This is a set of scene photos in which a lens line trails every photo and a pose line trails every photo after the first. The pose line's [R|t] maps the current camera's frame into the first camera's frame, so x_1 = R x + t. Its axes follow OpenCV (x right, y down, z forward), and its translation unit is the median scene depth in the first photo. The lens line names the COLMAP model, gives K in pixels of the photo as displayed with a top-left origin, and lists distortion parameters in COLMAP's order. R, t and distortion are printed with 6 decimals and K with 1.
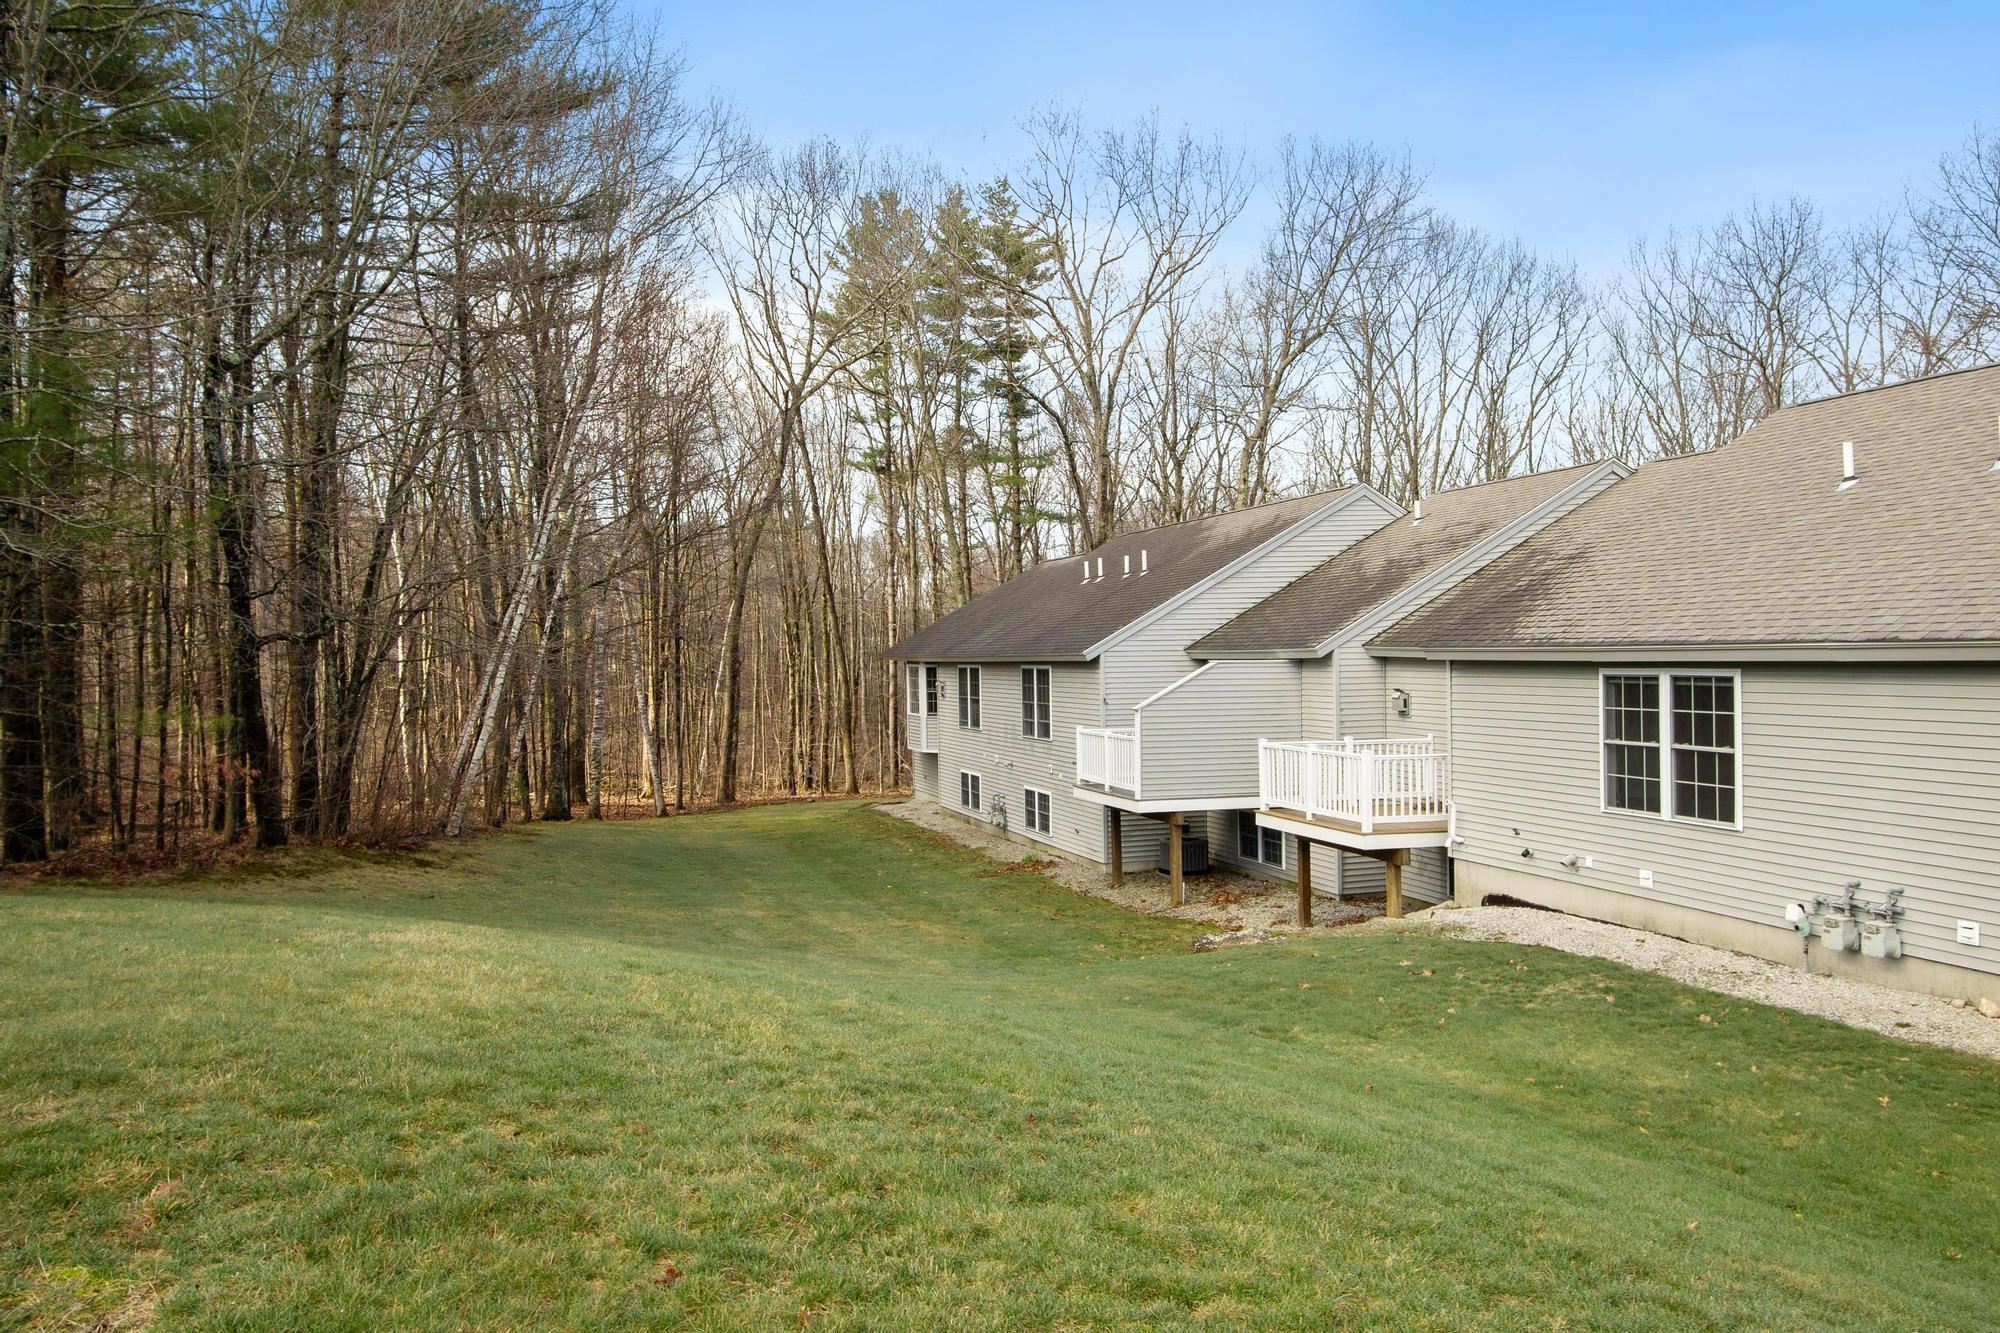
lens RADIAL K [[1427.9, 0, 1001.1], [0, 1427.9, 662.2], [0, 0, 1]] dist [-0.001952, 0.000055]
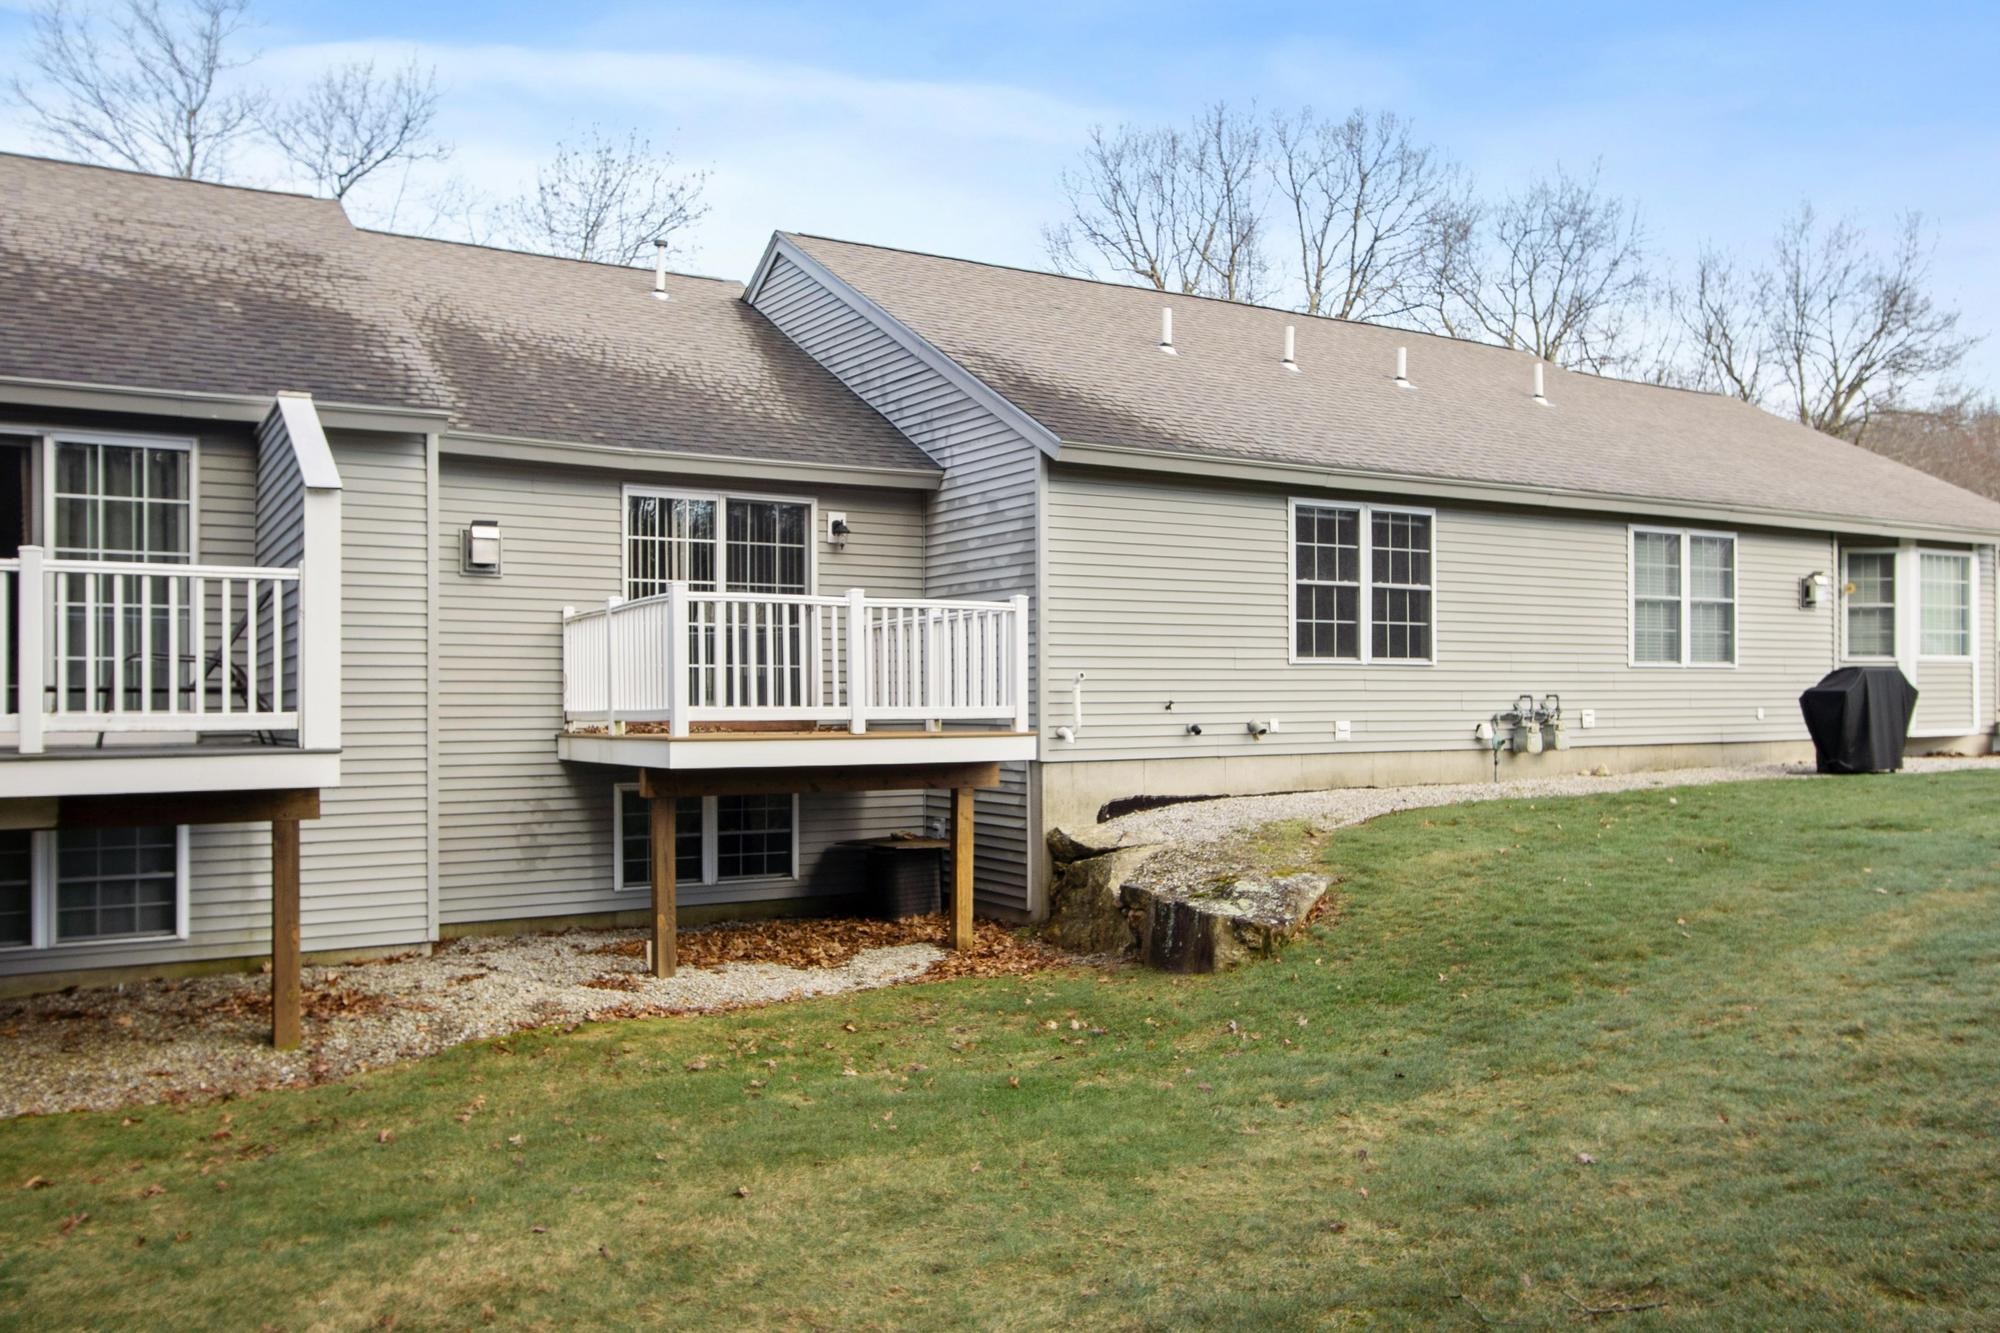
lens RADIAL K [[1618.9, 0, 1000.6], [0, 1618.9, 676.2], [0, 0, 1]] dist [0.014087, 0.001878]
pose [[-0.256534, 0.030474, 0.966055, -0.503280], [0.012710, 0.999523, -0.028154, 0.145370], [-0.966452, 0.005056, -0.256799, 1.501352]]
